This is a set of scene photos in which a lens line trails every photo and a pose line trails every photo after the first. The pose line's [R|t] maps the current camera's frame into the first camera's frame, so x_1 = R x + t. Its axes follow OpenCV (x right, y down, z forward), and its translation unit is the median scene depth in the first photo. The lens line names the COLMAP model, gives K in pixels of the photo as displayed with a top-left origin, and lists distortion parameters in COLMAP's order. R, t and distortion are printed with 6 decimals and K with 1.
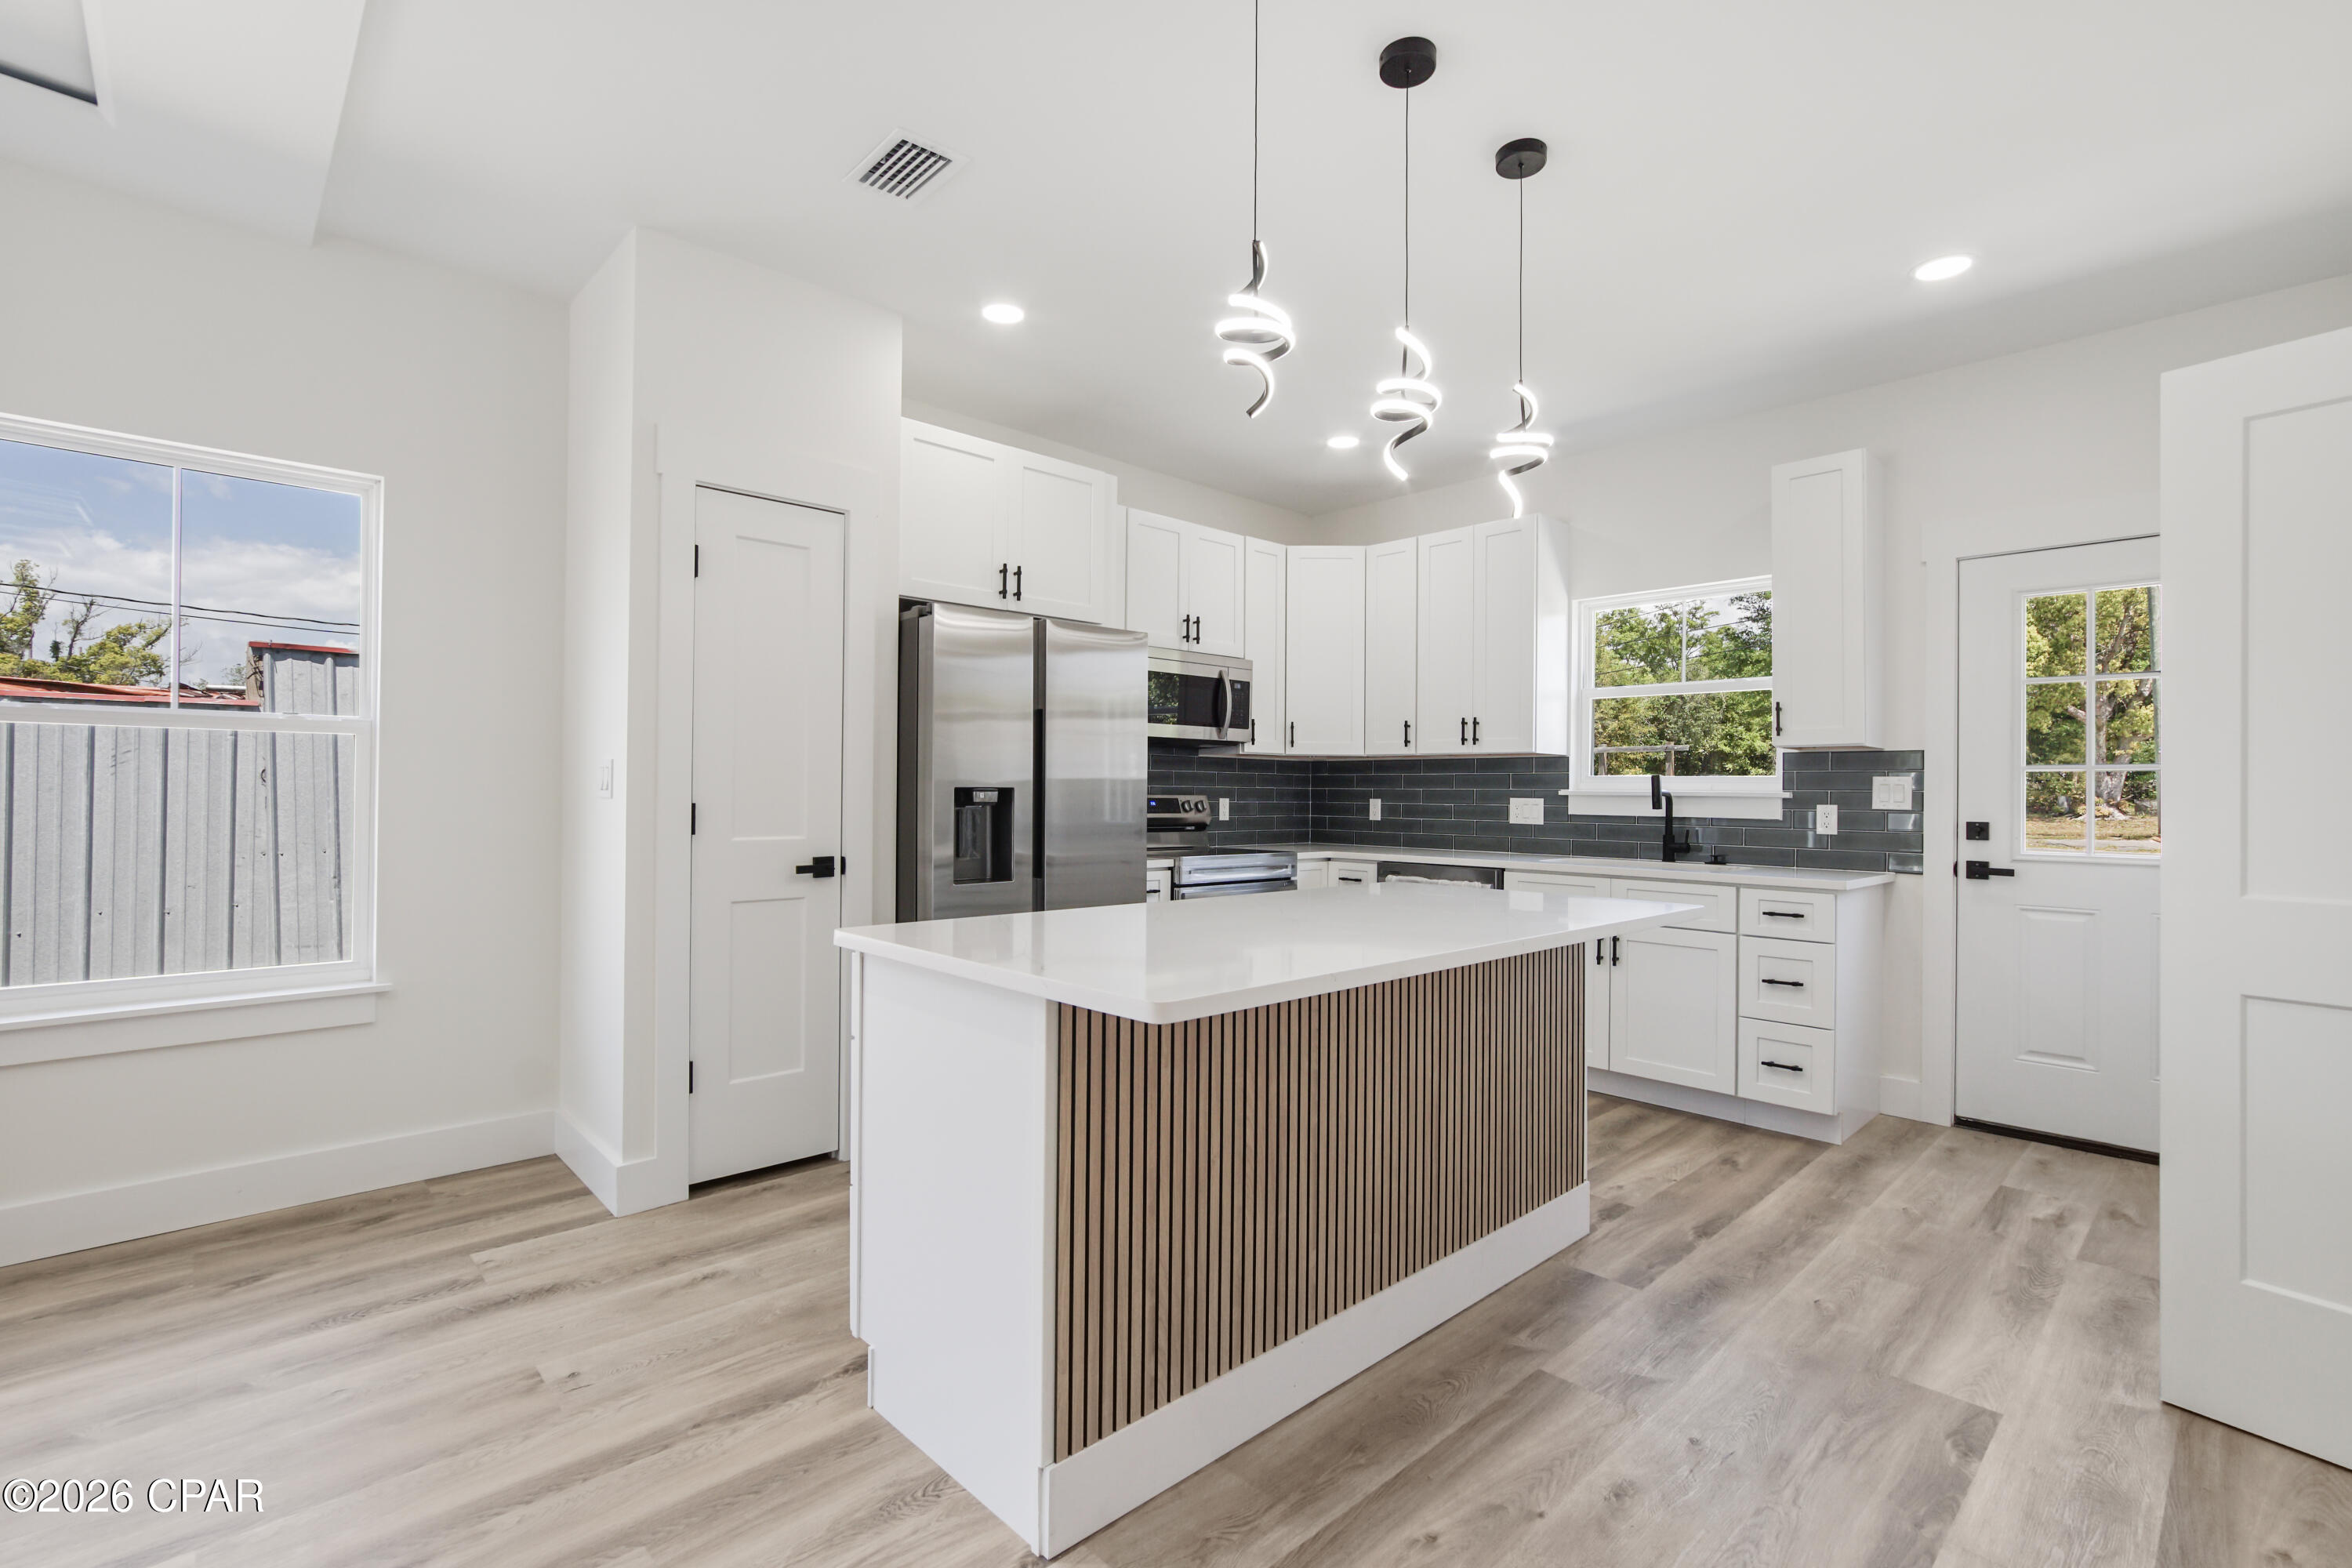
lens RADIAL K [[1068.2, 0, 1161.0], [0, 1068.2, 783.7], [0, 0, 1]] dist [-0.014734, -0.000061]
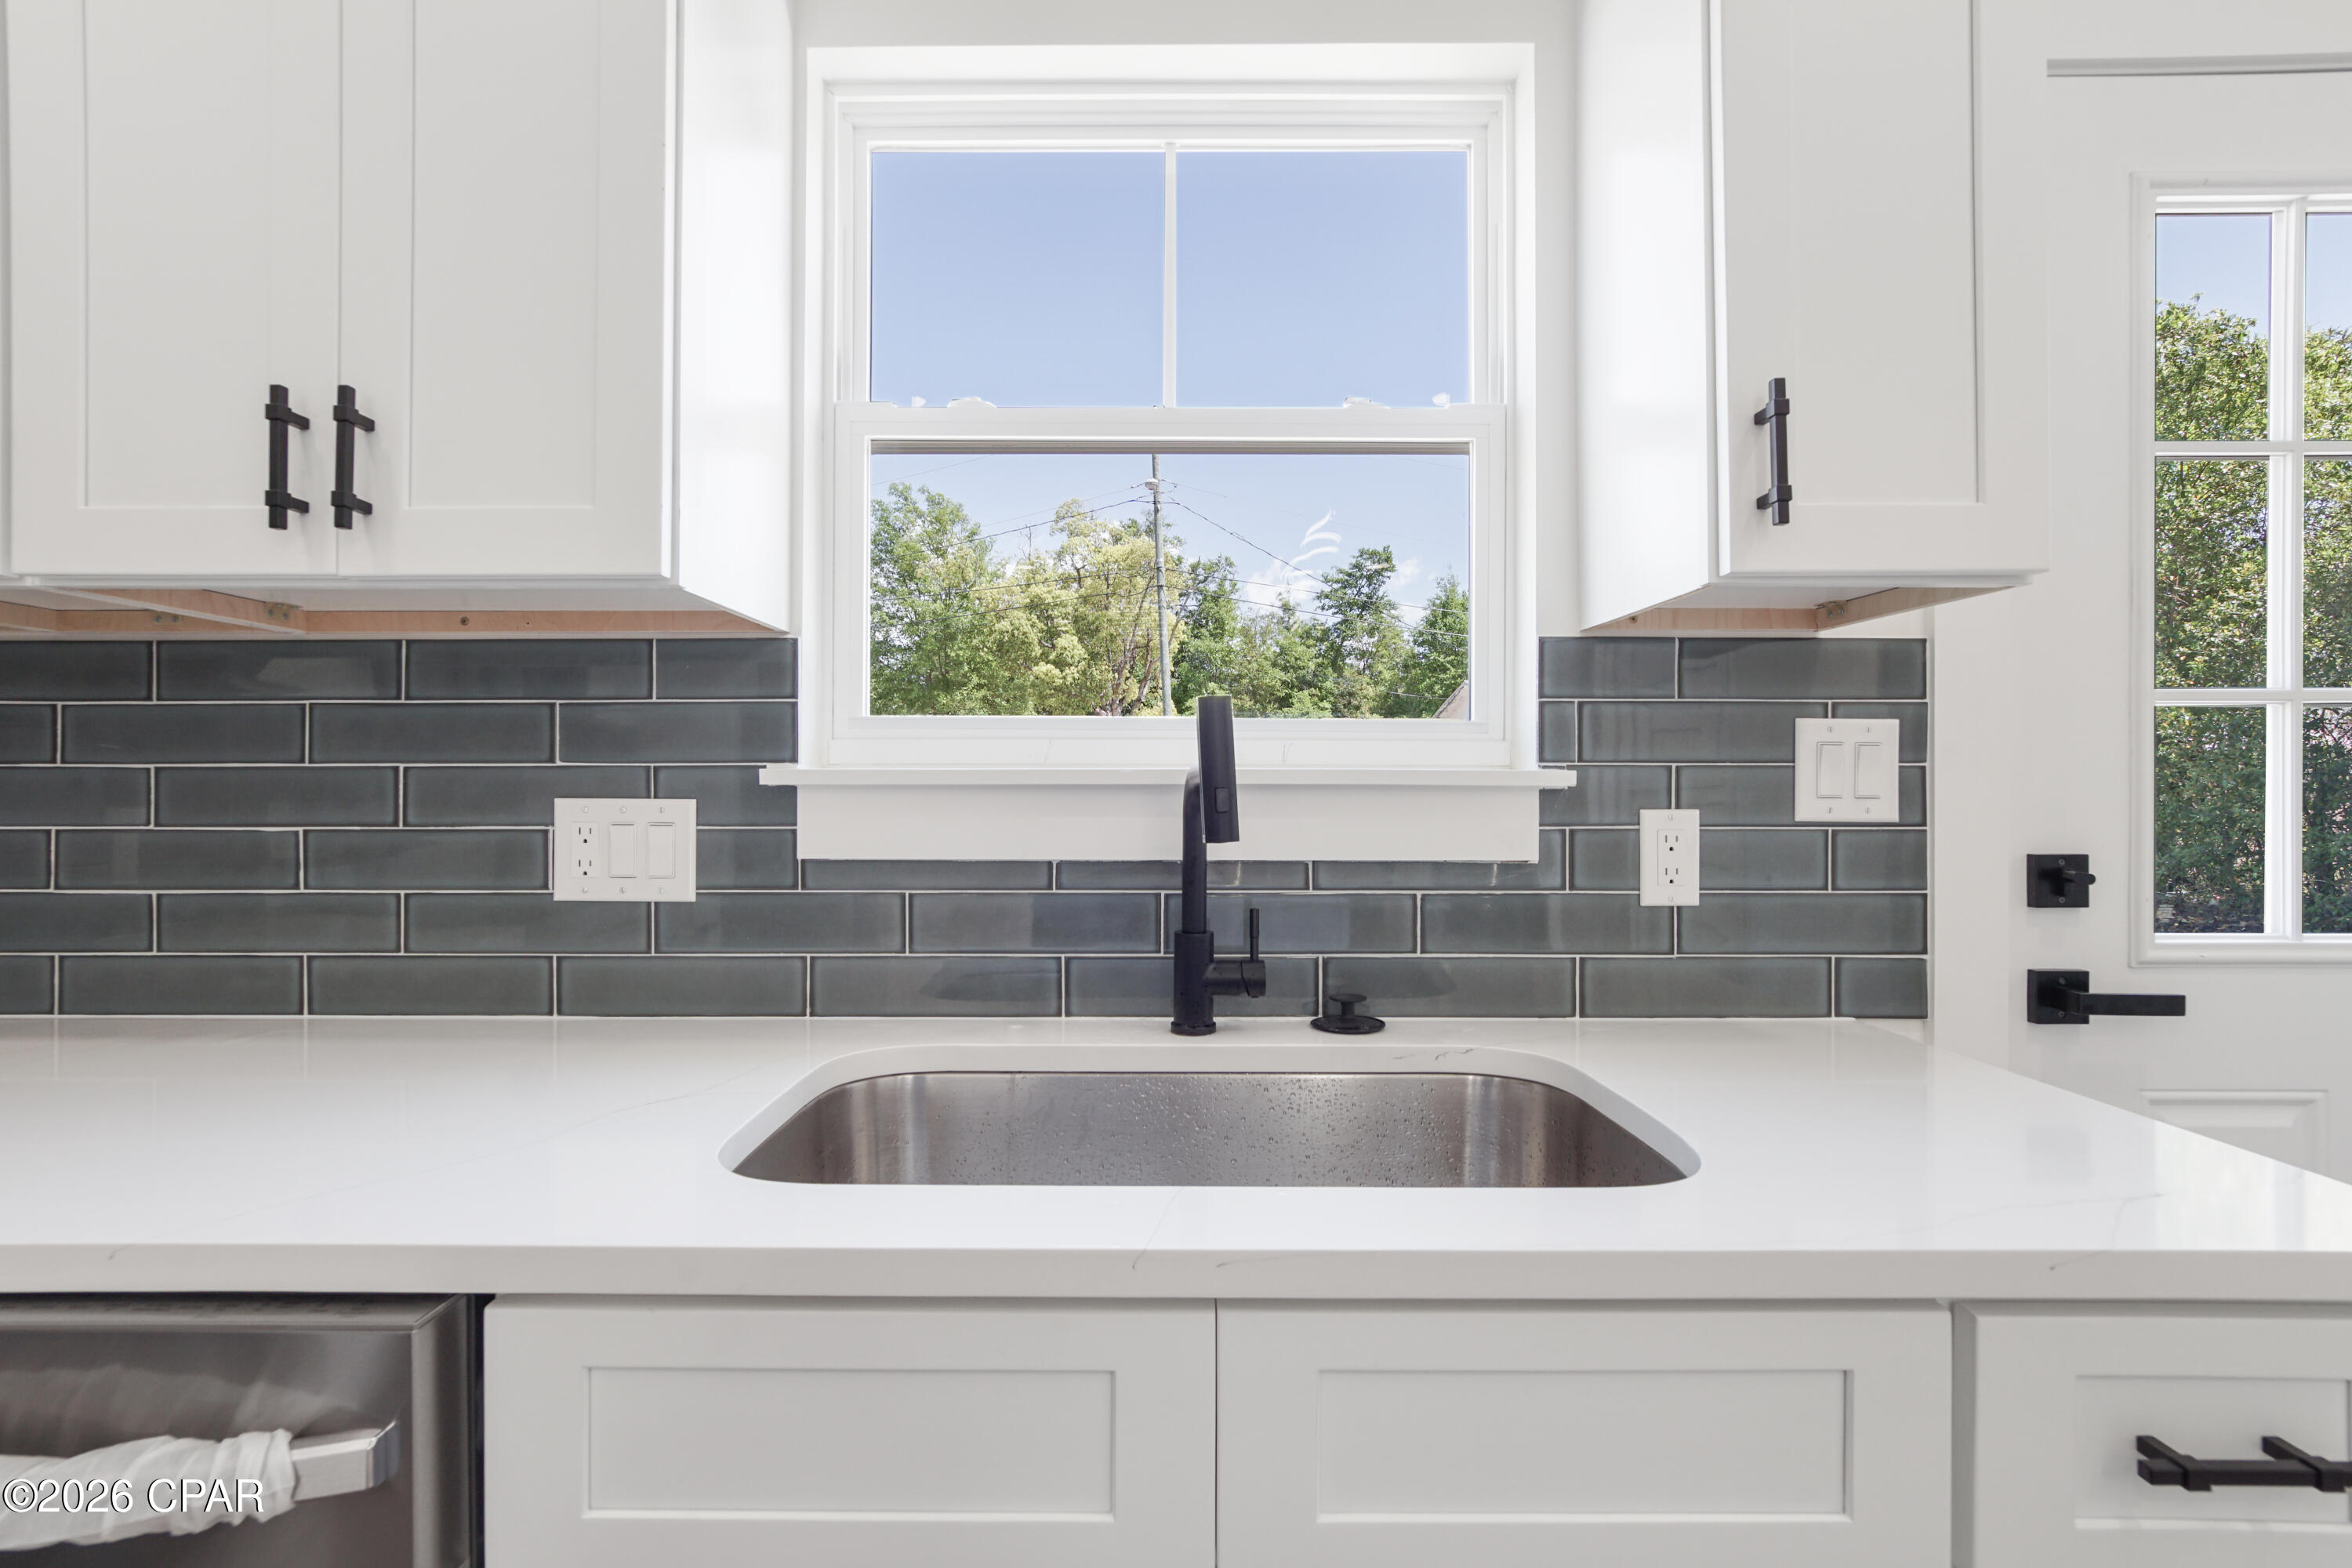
lens RADIAL K [[1093.8, 0, 1170.5], [0, 1093.8, 777.4], [0, 0, 1]] dist [0.008257, 0.000082]
pose [[0.691090, -0.004476, 0.722755, 0.276397], [0.000949, 0.999986, 0.005286, 0.008093], [-0.722768, -0.002967, 0.691084, 0.822623]]
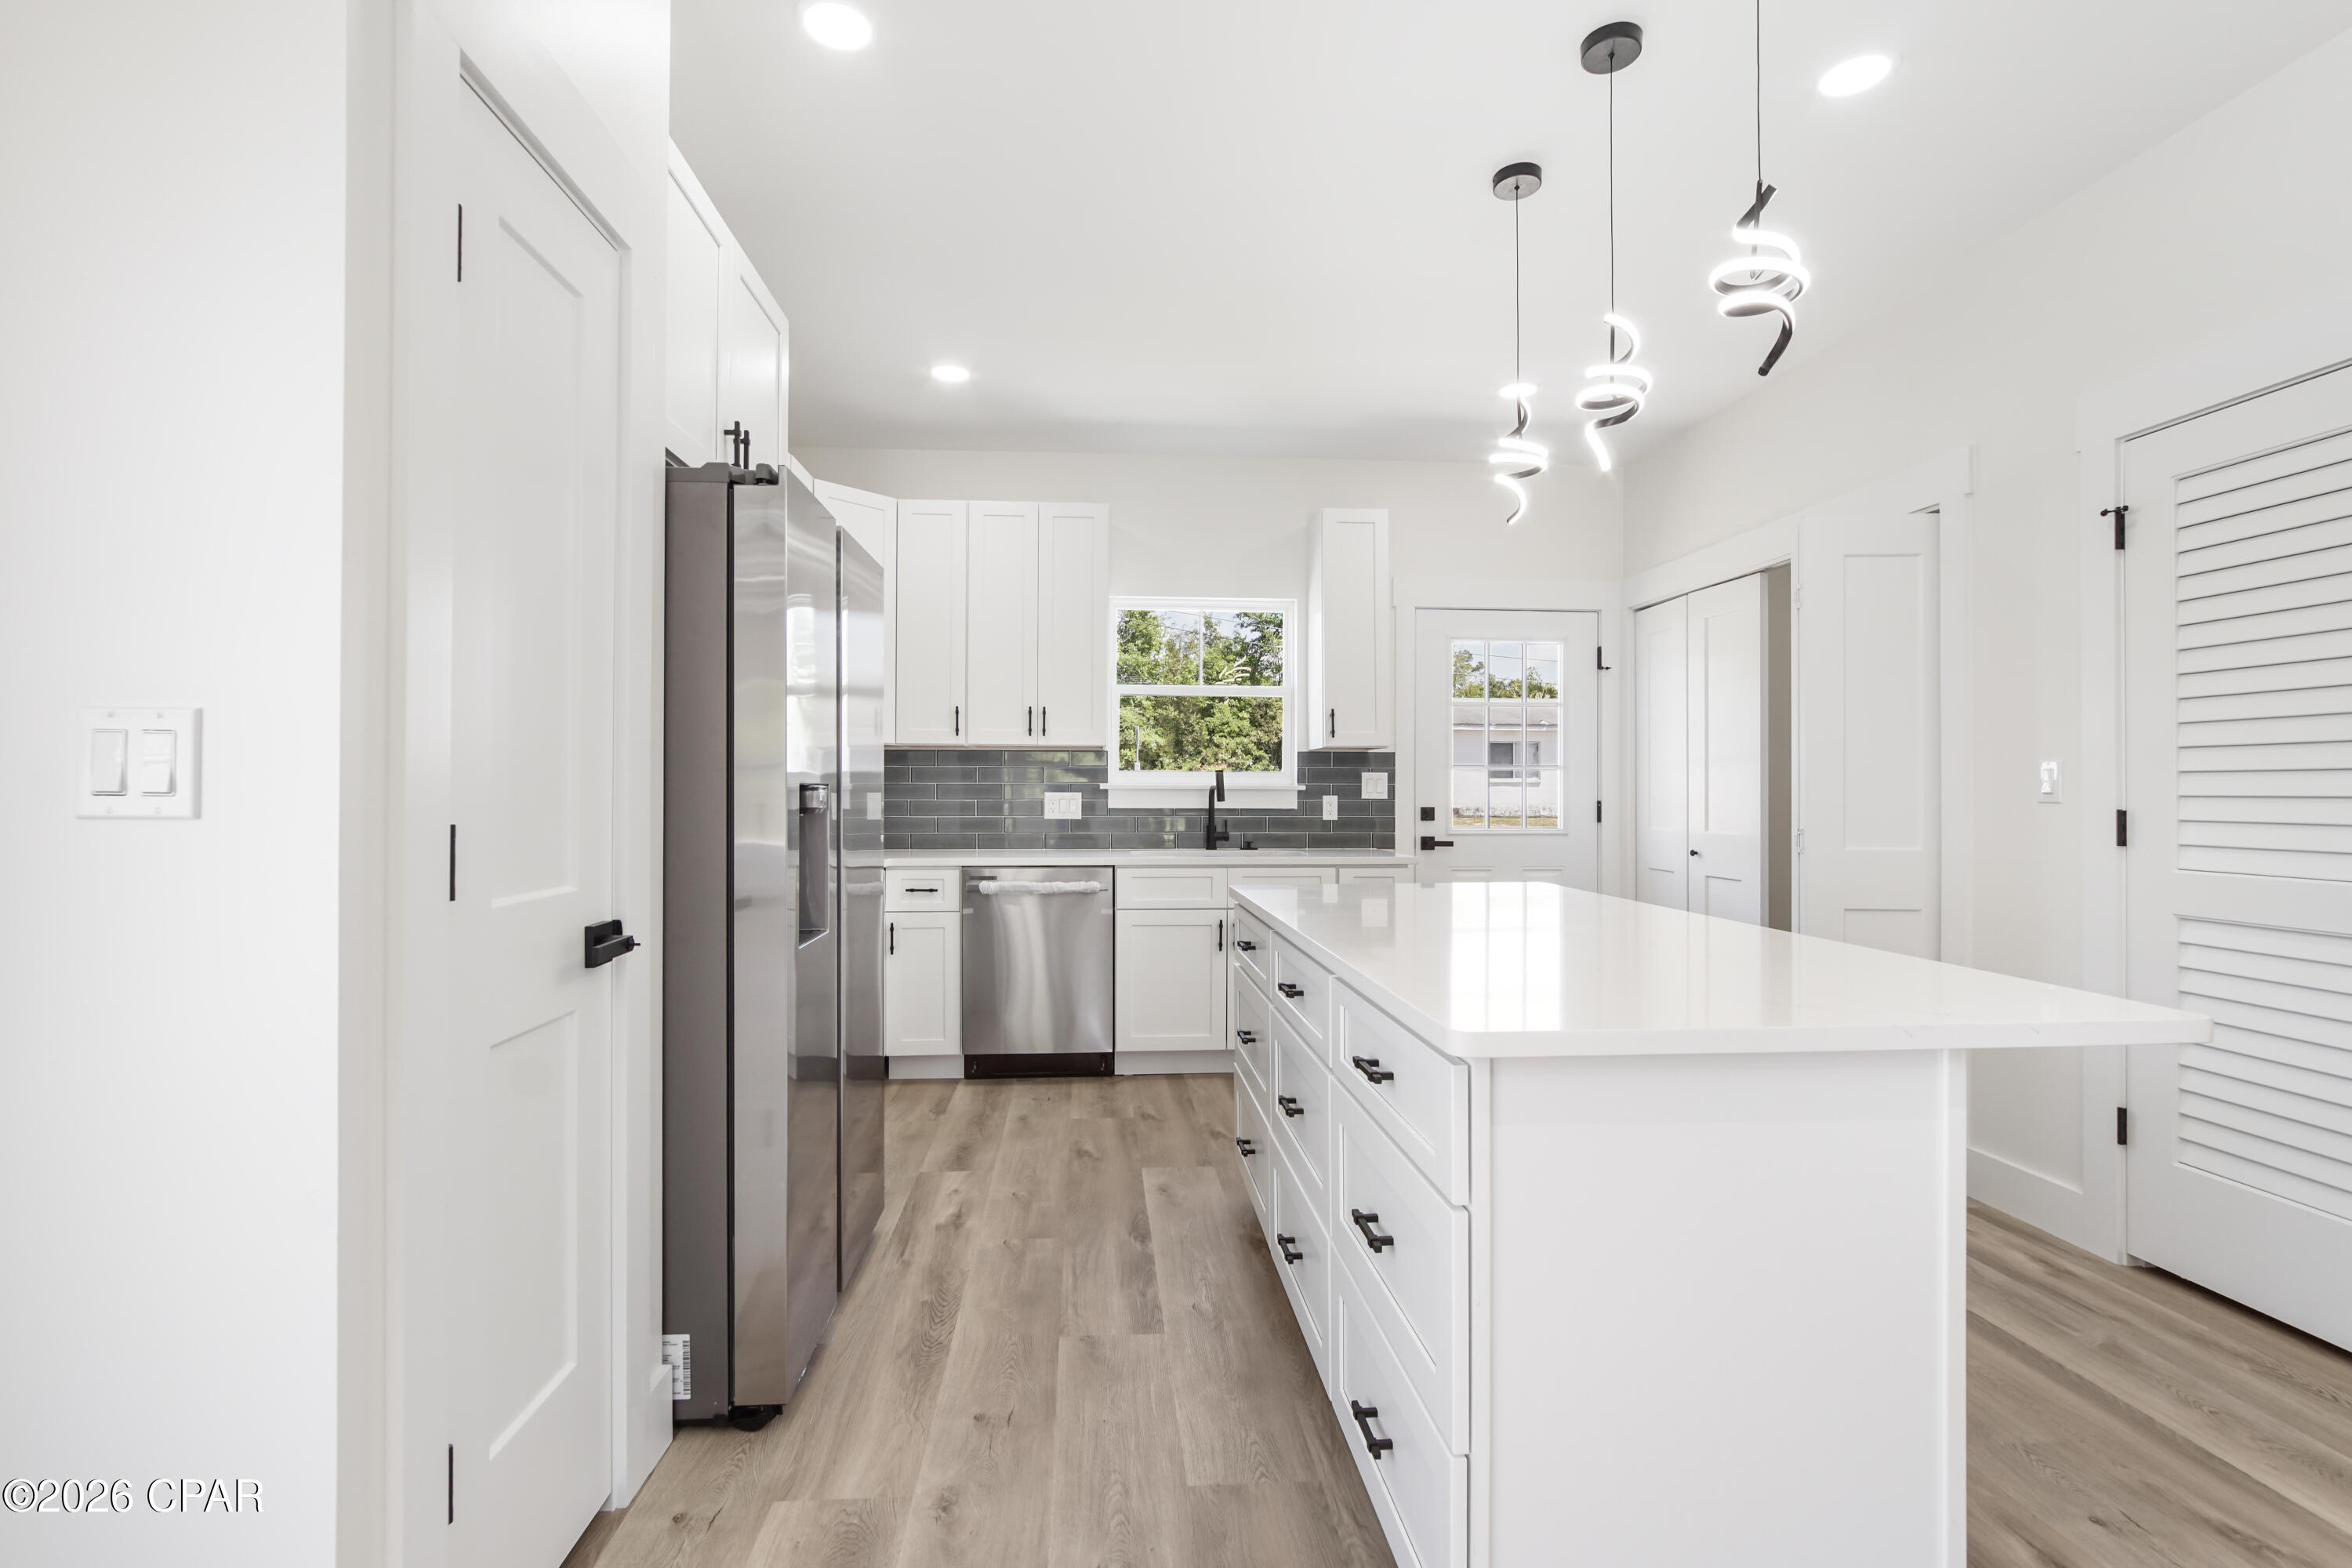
lens RADIAL K [[1048.3, 0, 1181.0], [0, 1048.3, 791.2], [0, 0, 1]] dist [-0.001470, 0.000000]
pose [[0.630637, -0.009701, 0.776017, -0.380050], [-0.002290, 0.999894, 0.014360, -0.001754], [-0.776075, -0.010833, 0.630548, 0.351137]]
